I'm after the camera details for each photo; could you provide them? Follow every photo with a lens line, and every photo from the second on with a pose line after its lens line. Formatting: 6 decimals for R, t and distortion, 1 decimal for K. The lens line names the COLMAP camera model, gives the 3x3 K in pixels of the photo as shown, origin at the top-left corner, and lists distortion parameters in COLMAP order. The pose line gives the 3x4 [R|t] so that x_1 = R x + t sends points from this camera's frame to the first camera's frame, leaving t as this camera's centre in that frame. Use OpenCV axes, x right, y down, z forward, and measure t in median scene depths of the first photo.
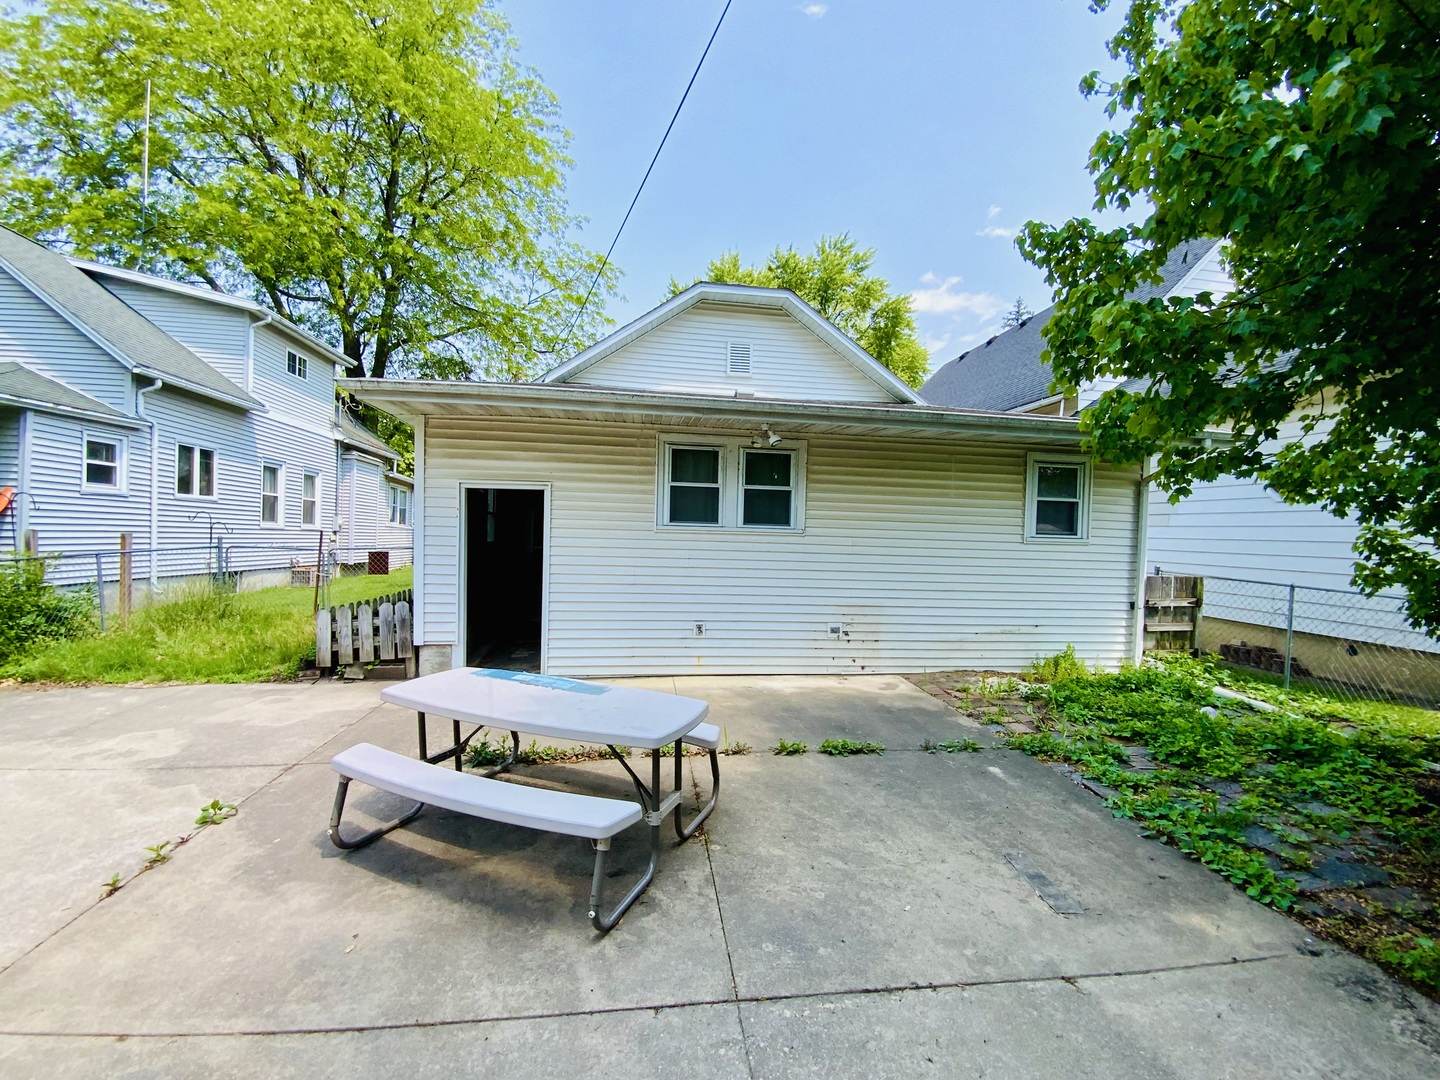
lens RADIAL K [[585.3, 0, 717.7], [0, 585.3, 539.5], [0, 0, 1]] dist [0.019113, -0.019615]
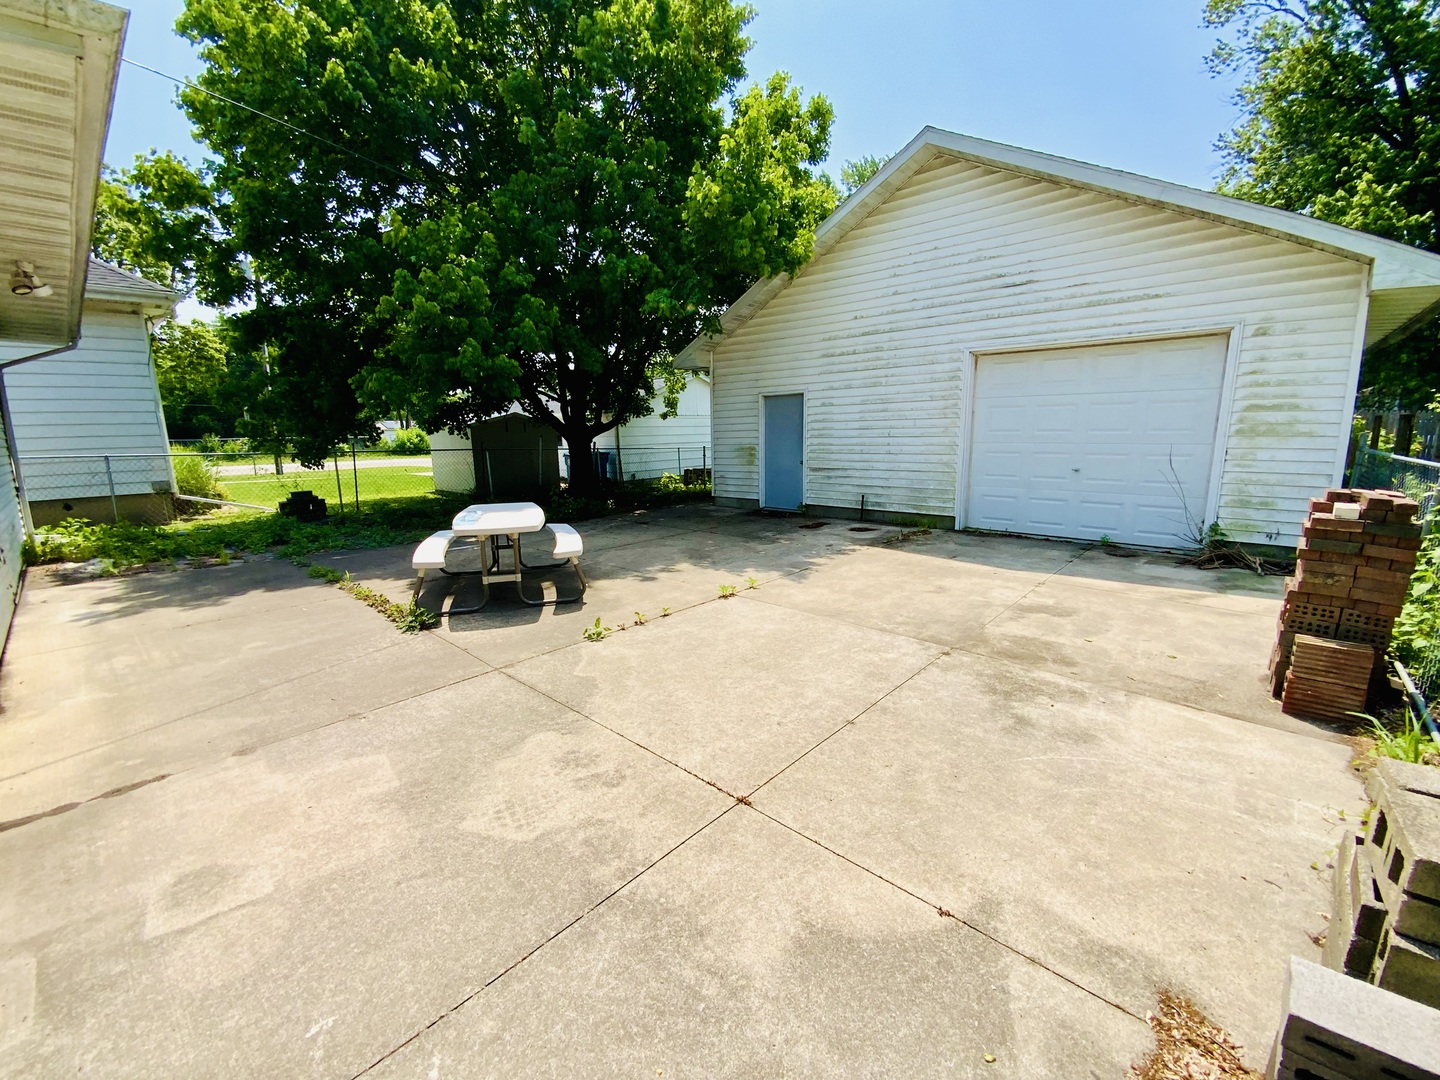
lens RADIAL K [[585.3, 0, 717.7], [0, 585.3, 539.5], [0, 0, 1]] dist [0.019113, -0.019615]
pose [[-0.635953, -0.151468, 0.756717, -1.653431], [0.020271, 0.976933, 0.212583, -0.013945], [-0.771462, 0.150532, -0.618213, 1.299294]]
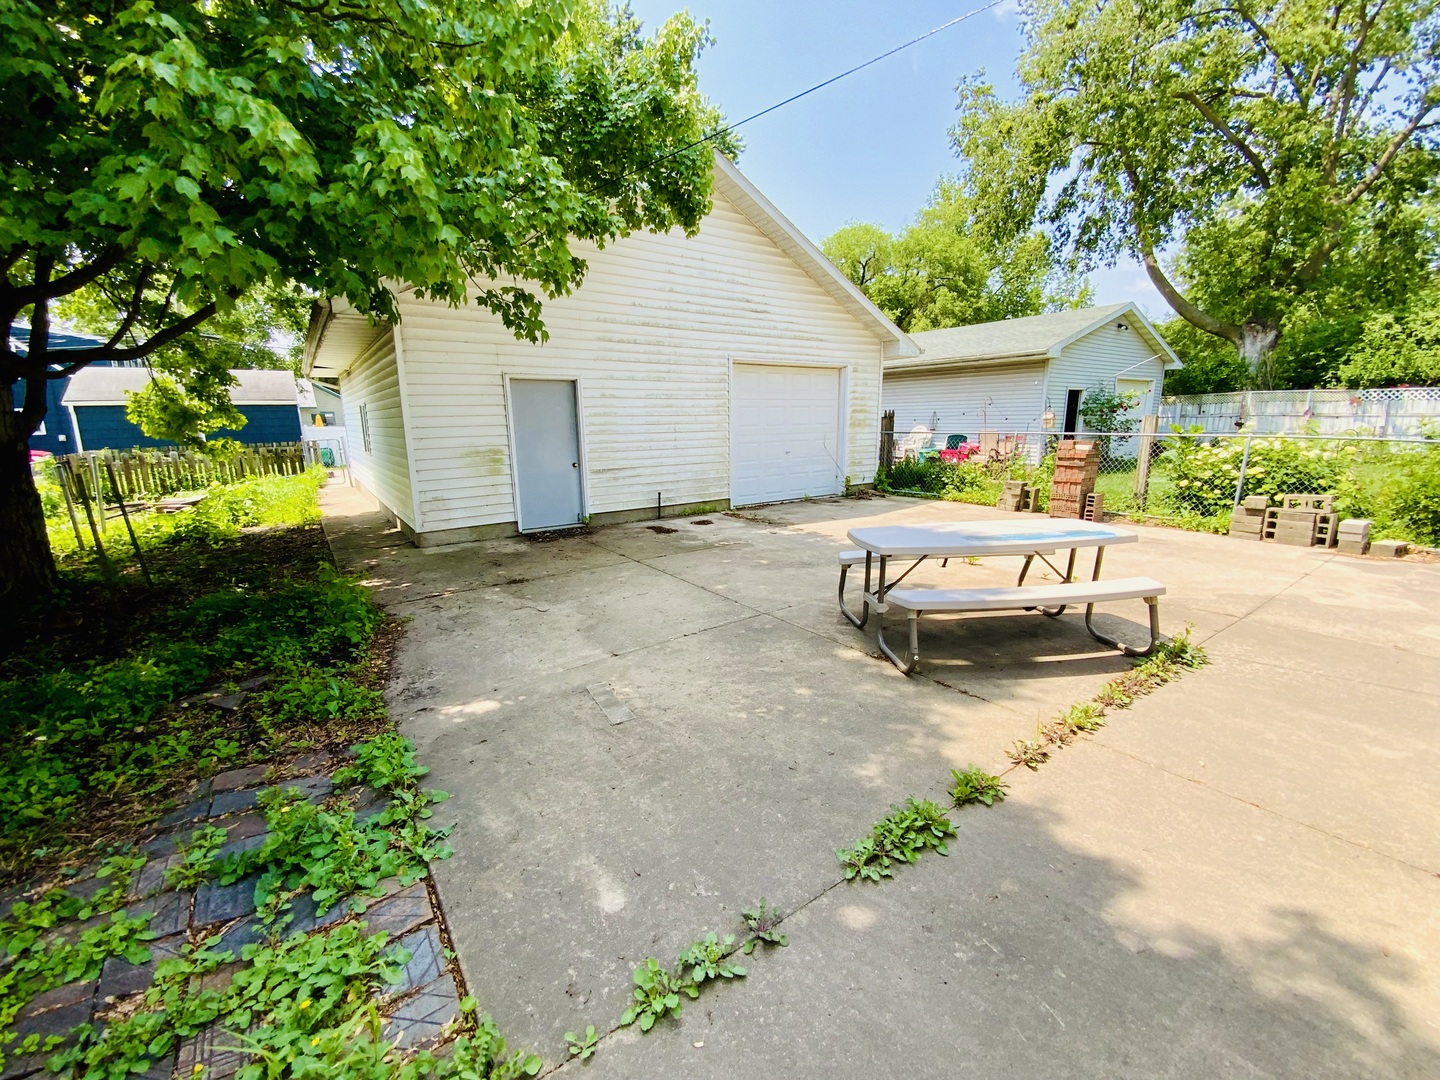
lens RADIAL K [[585.3, 0, 717.7], [0, 585.3, 539.5], [0, 0, 1]] dist [0.019113, -0.019615]
pose [[-0.886671, 0.084996, -0.454521, 0.627669], [-0.012088, 0.978364, 0.206538, 0.029790], [0.462242, 0.188625, -0.866460, 1.487553]]
